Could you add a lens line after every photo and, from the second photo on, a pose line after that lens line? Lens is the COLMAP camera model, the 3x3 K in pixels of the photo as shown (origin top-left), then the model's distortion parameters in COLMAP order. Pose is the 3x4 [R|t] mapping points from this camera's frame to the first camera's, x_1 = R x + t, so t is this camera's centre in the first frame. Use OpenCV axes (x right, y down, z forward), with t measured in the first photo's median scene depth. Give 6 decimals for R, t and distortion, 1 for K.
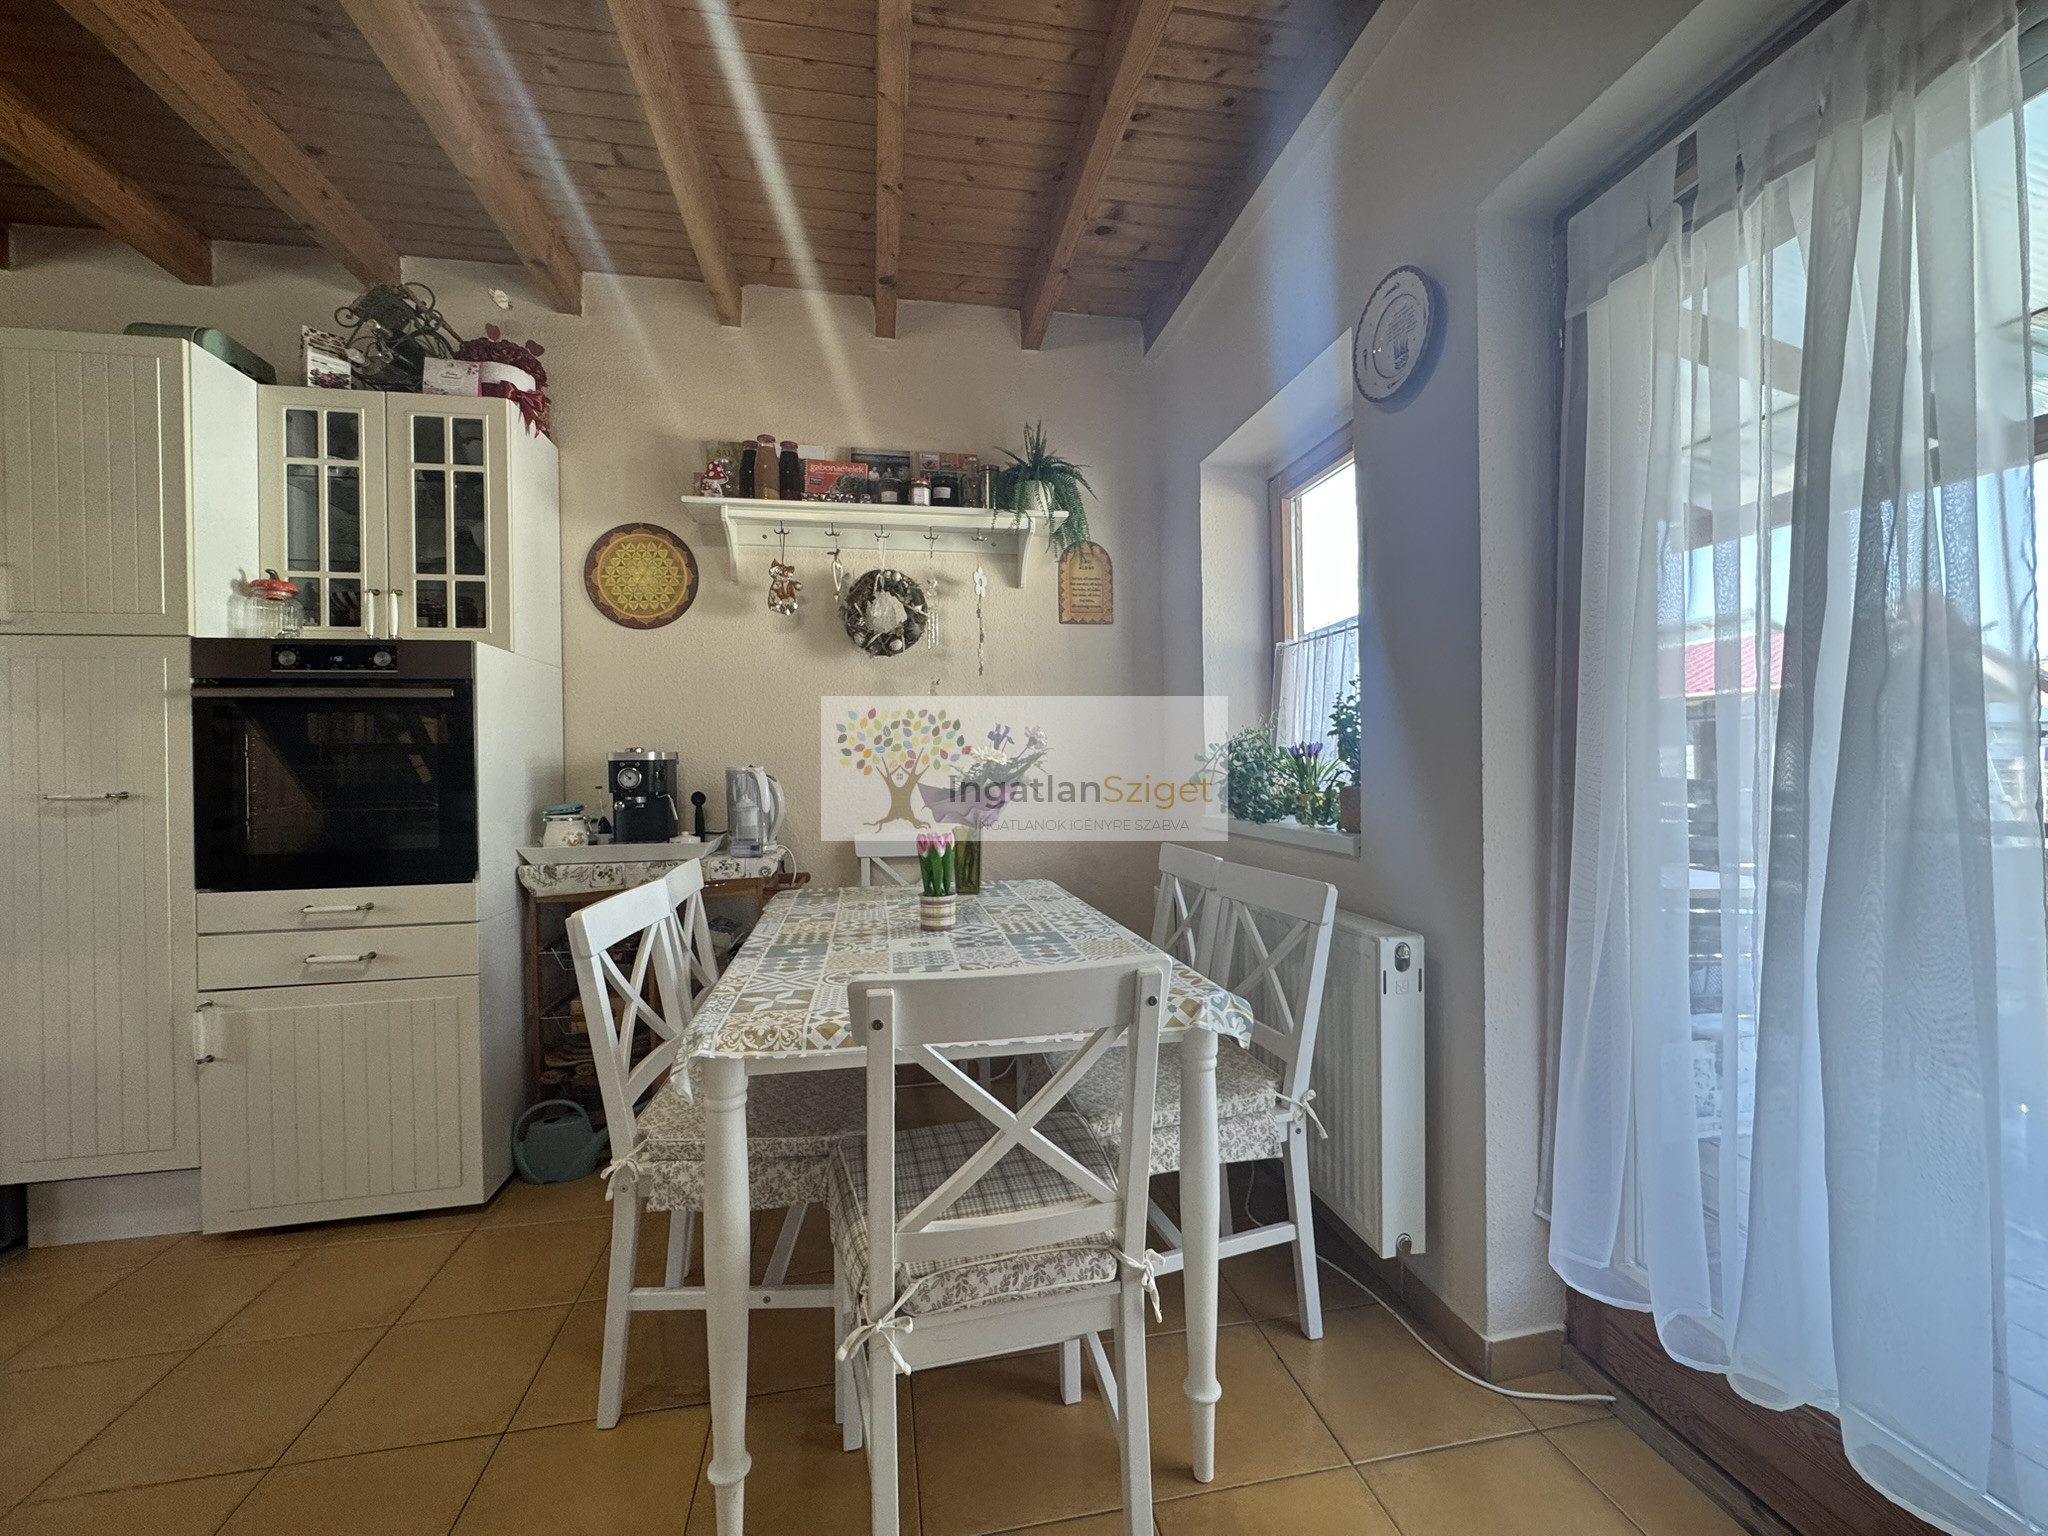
lens RADIAL K [[816.0, 0, 1023.8], [0, 816.0, 765.3], [0, 0, 1]] dist [-0.004390, 0.001336]
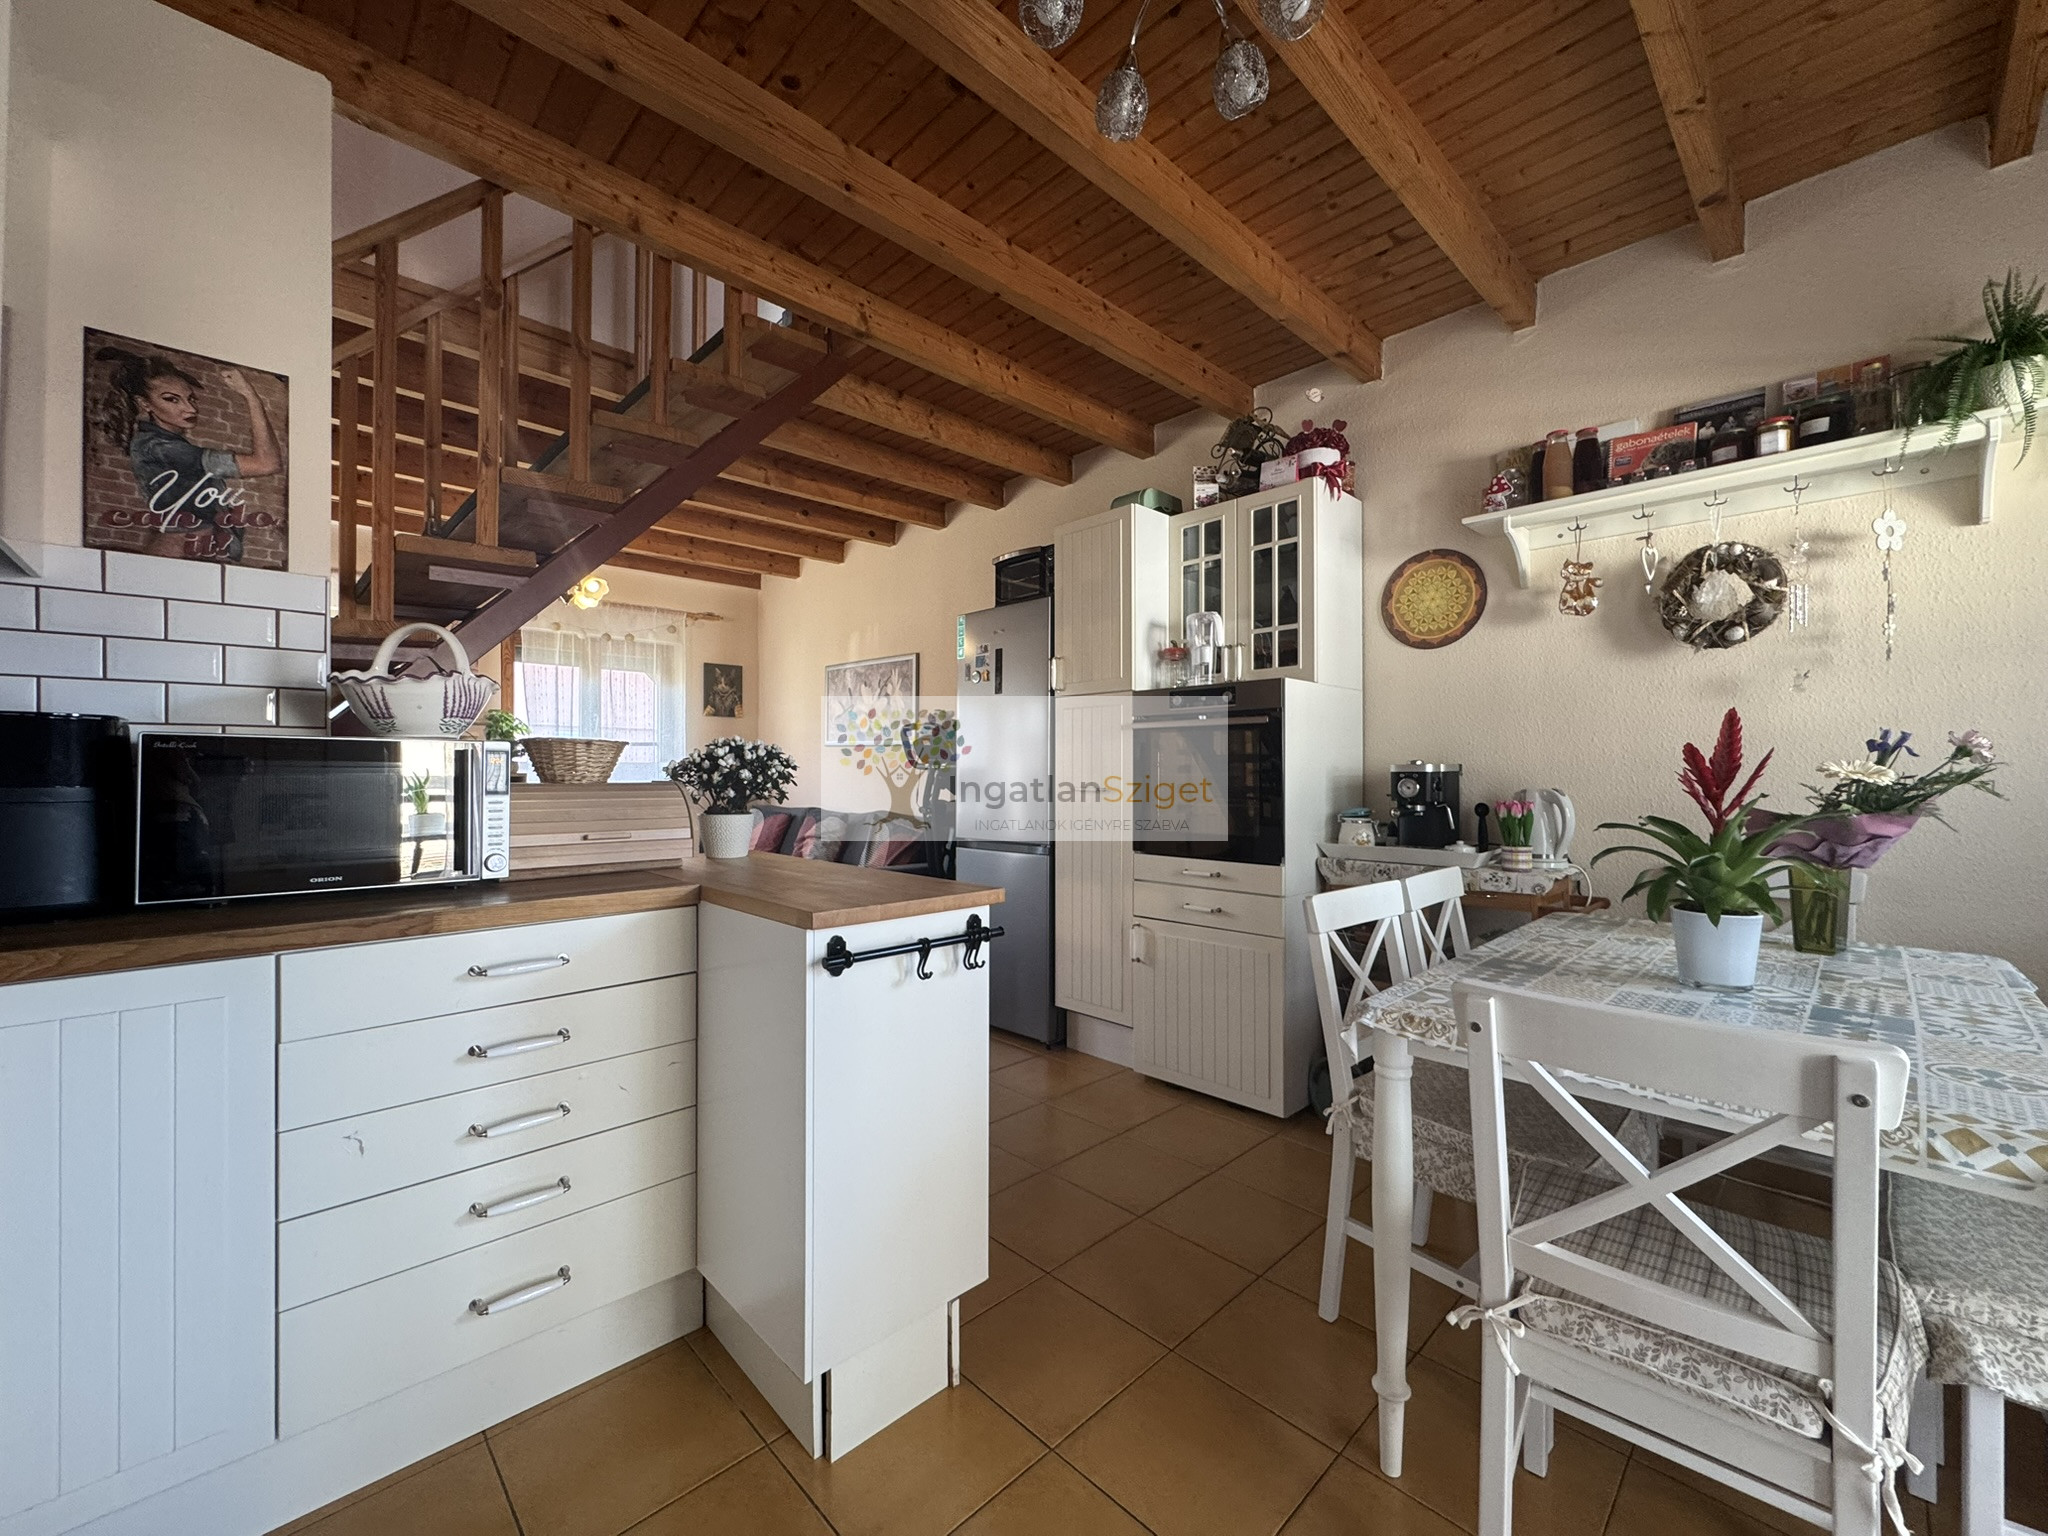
lens RADIAL K [[816.0, 0, 1024.8], [0, 816.0, 768.7], [0, 0, 1]] dist [-0.004390, 0.001336]
pose [[0.552216, 0.010671, -0.833633, 0.174846], [-0.011633, 0.999919, 0.005093, -0.011805], [0.833620, 0.006885, 0.552296, -0.048598]]
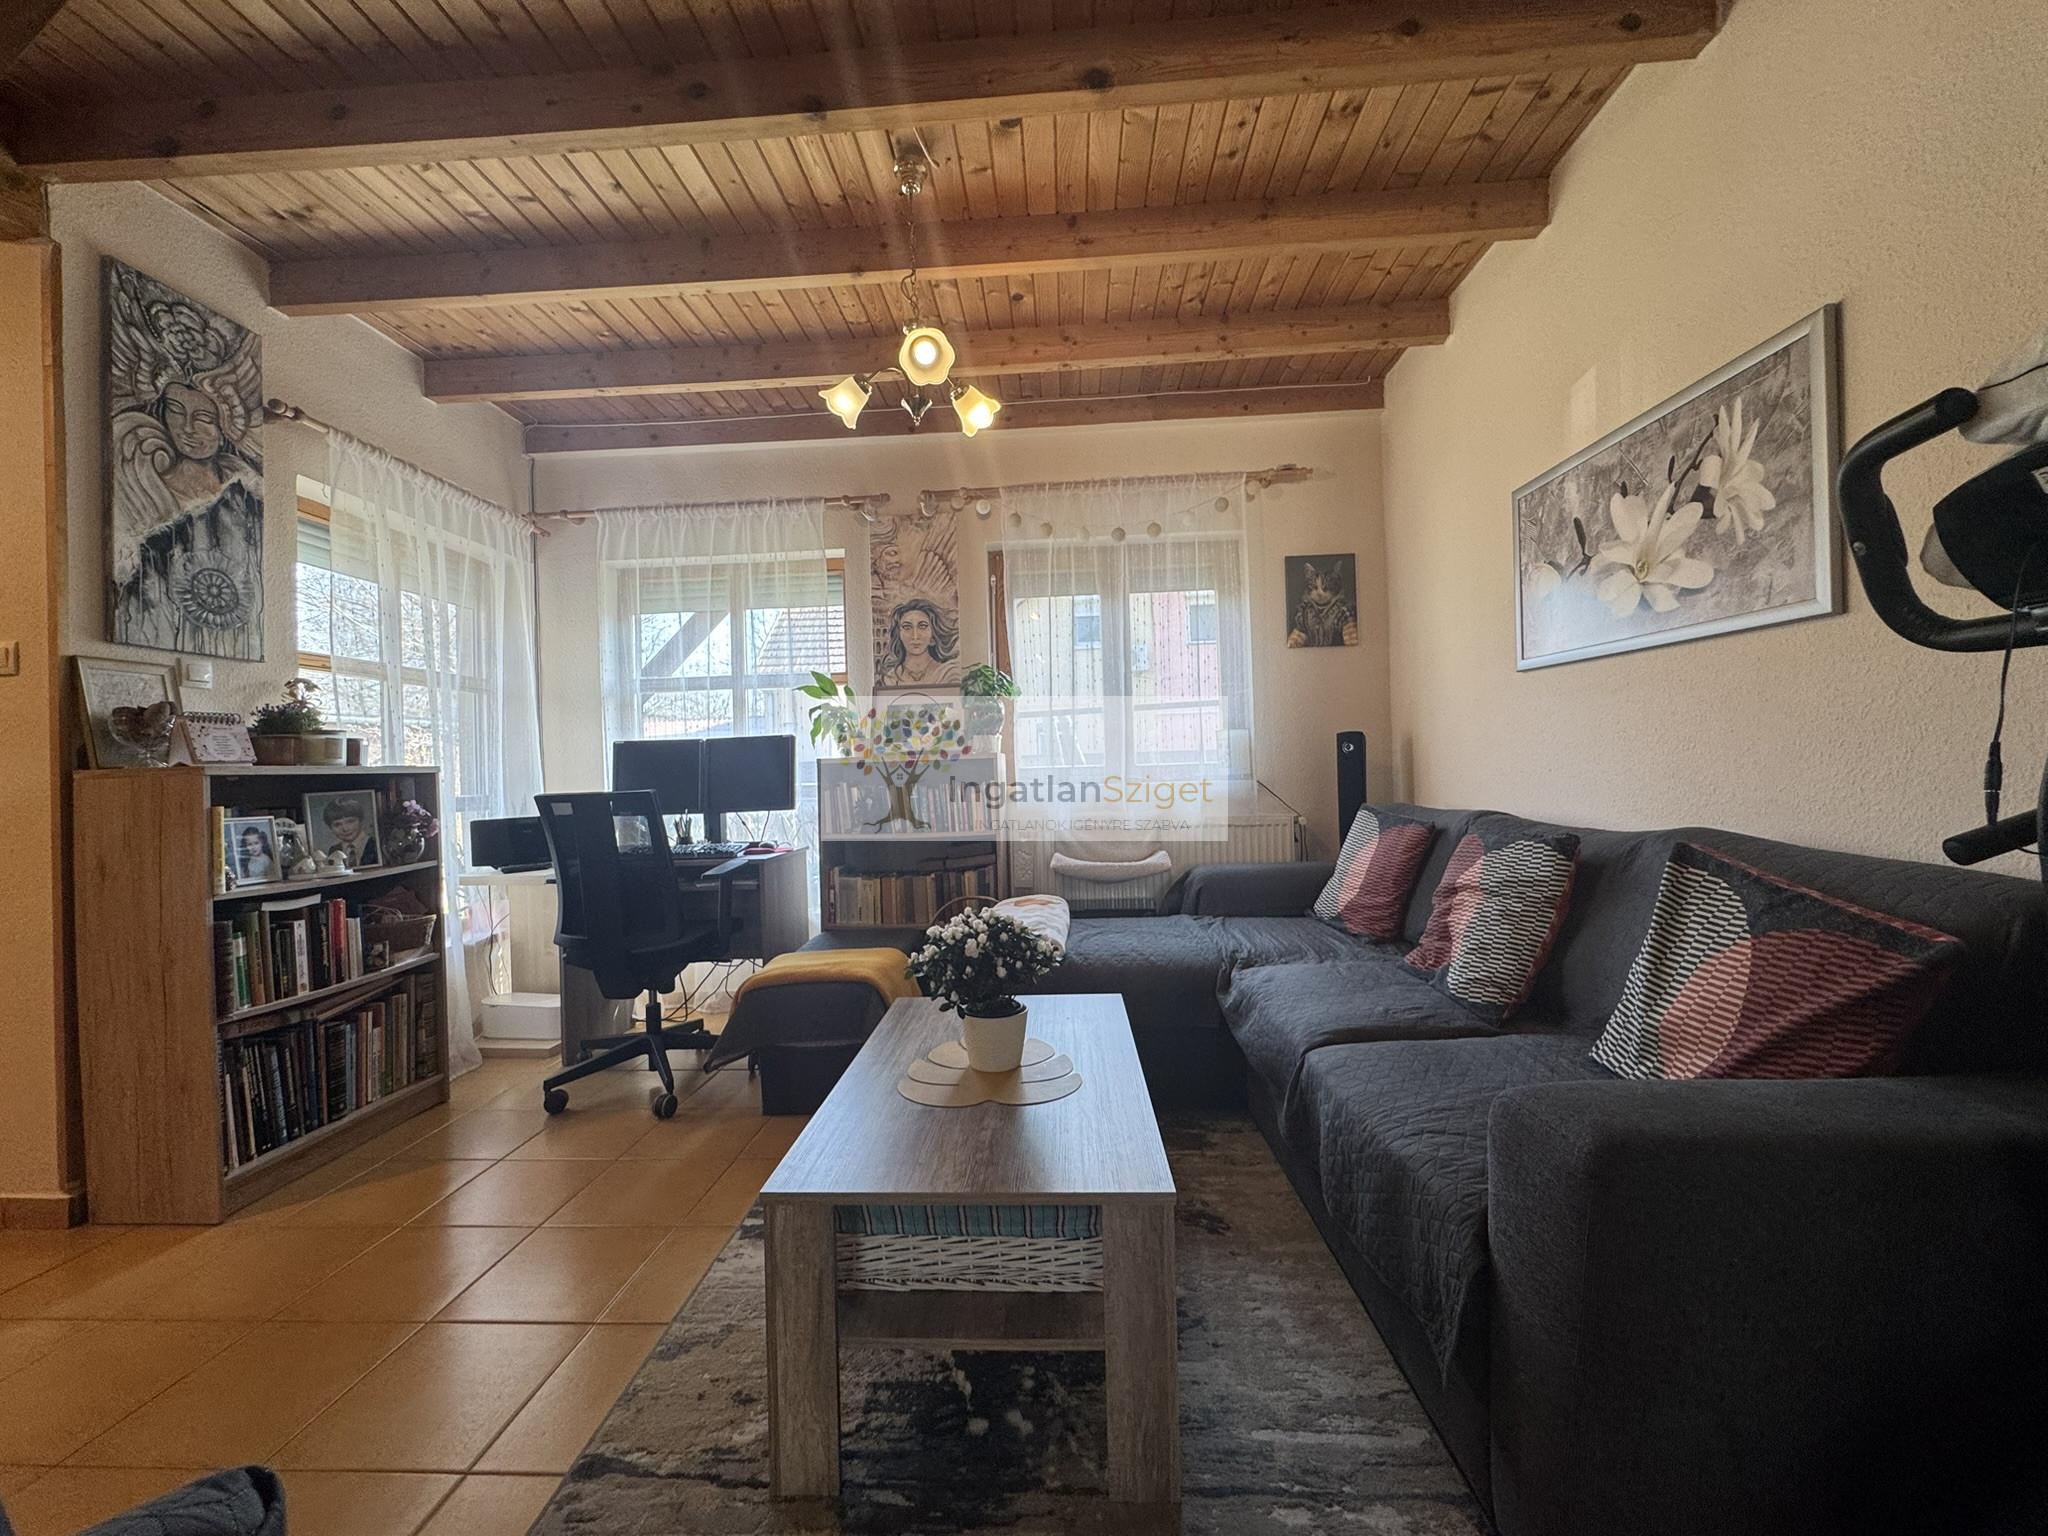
lens RADIAL K [[816.0, 0, 1020.4], [0, 816.0, 763.9], [0, 0, 1]] dist [-0.004390, 0.001336]
pose [[-0.244442, 0.015738, -0.969536, -1.177035], [0.027684, 0.999574, 0.009246, 0.040963], [0.969269, -0.024580, -0.244774, 0.503821]]
